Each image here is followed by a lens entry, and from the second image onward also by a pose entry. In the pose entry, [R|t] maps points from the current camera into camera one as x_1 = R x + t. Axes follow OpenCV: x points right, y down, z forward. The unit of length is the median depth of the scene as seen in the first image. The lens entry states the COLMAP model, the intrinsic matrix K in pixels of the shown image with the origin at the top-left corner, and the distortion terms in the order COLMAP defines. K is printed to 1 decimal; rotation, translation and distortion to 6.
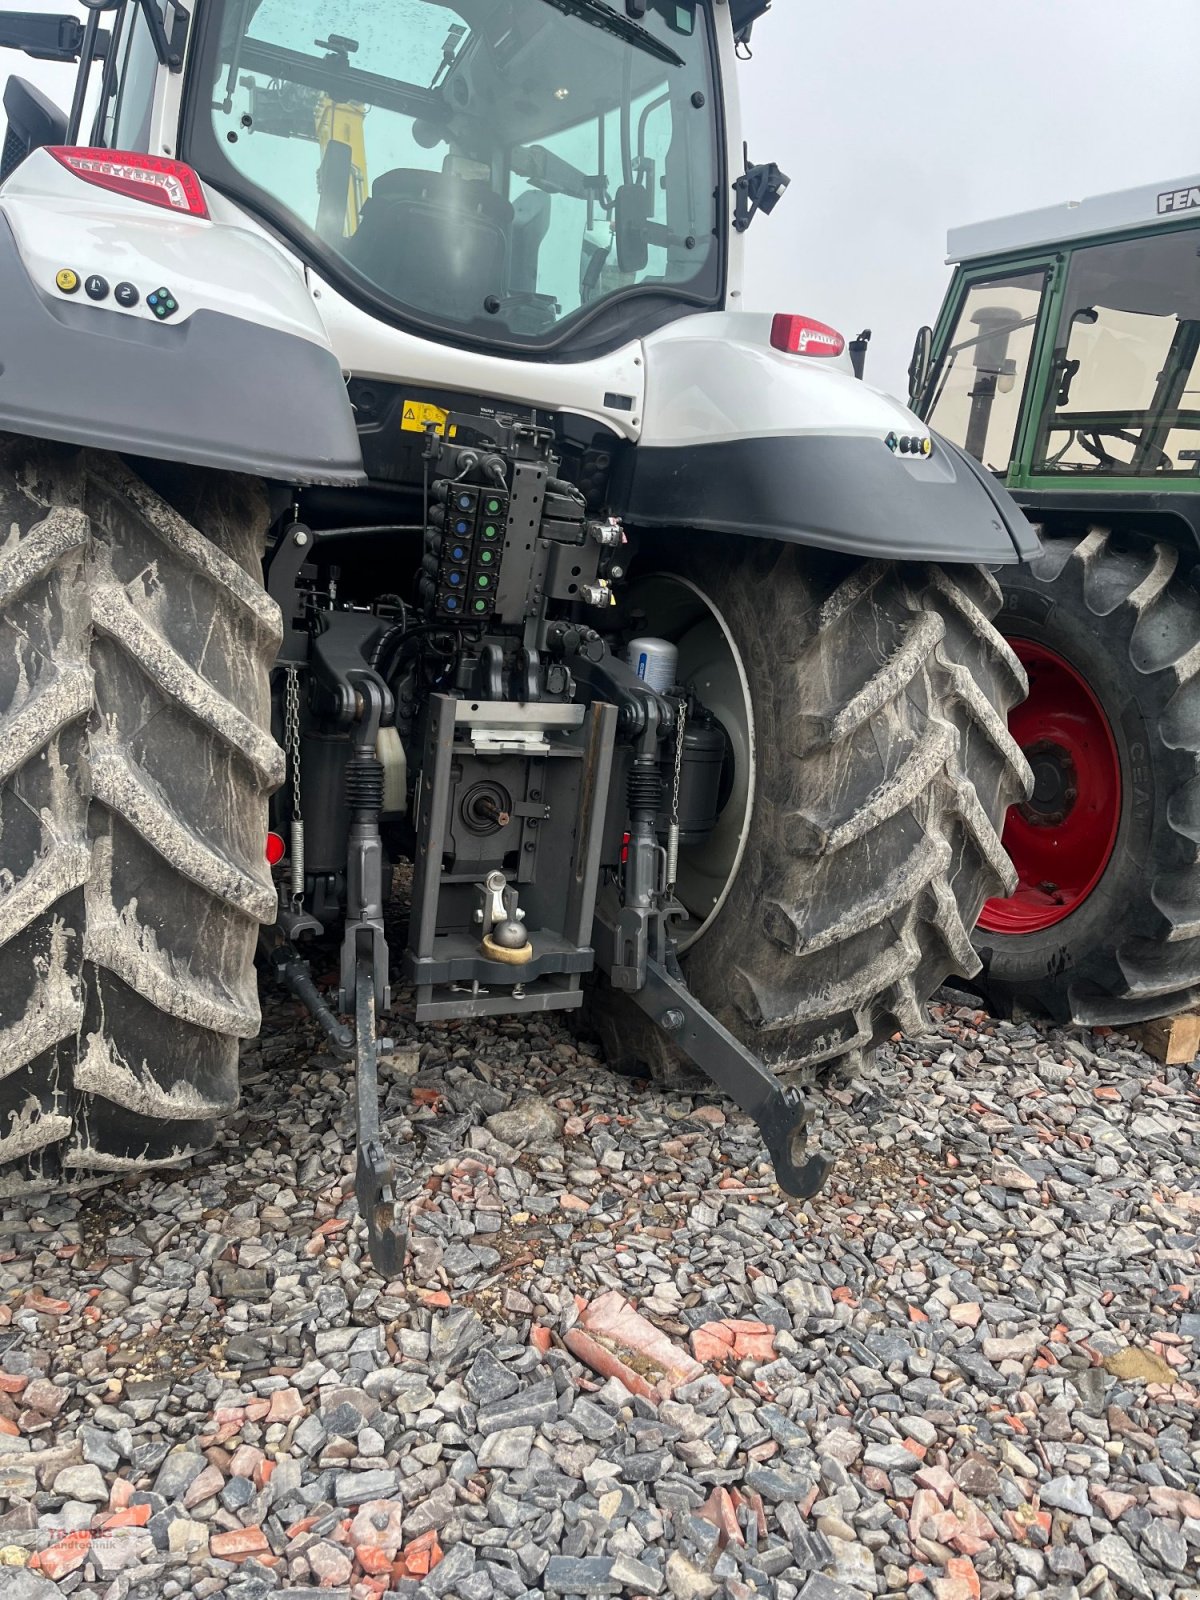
lens RADIAL K [[1205.8, 0, 594.2], [0, 1205.8, 809.7], [0, 0, 1]] dist [0.046984, -0.057334]
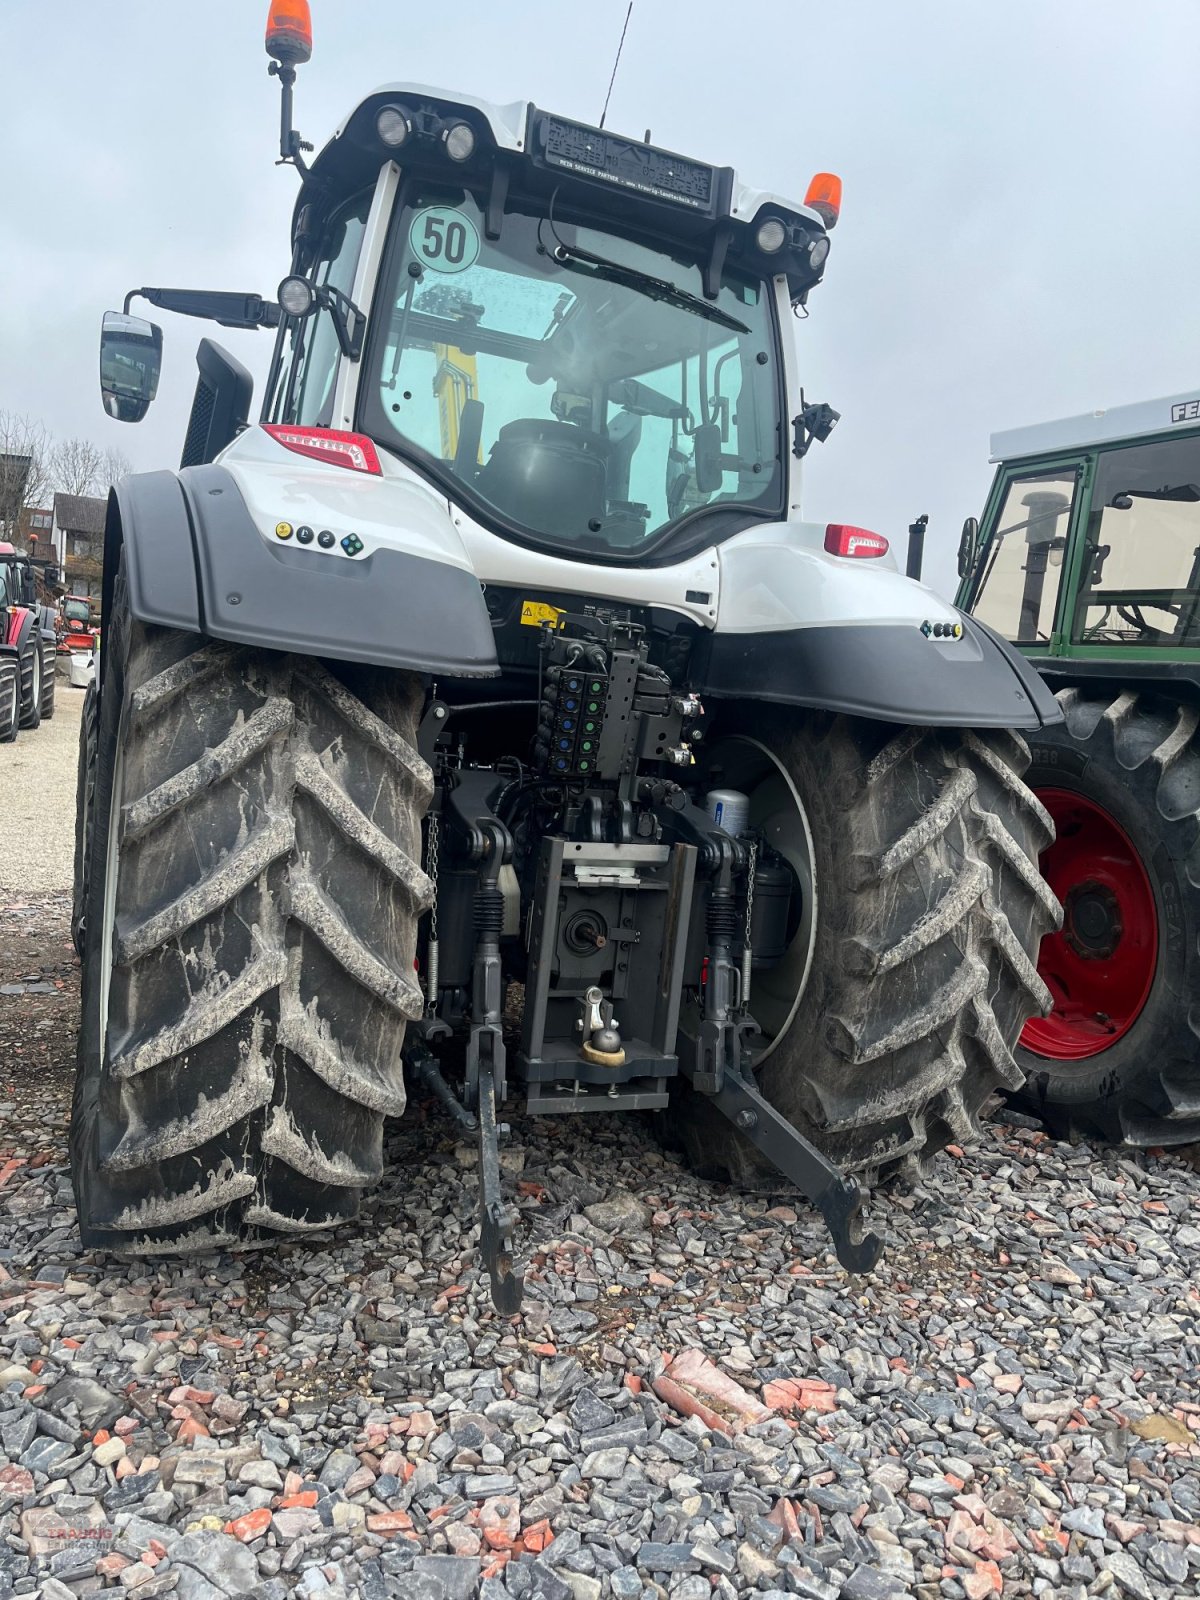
lens RADIAL K [[1205.8, 0, 595.9], [0, 1205.8, 811.3], [0, 0, 1]] dist [0.046984, -0.057334]
pose [[0.997512, -0.001657, -0.070476, 0.003330], [-0.006790, 0.992817, -0.119449, 0.022199], [0.070168, 0.119631, 0.990336, -0.195392]]
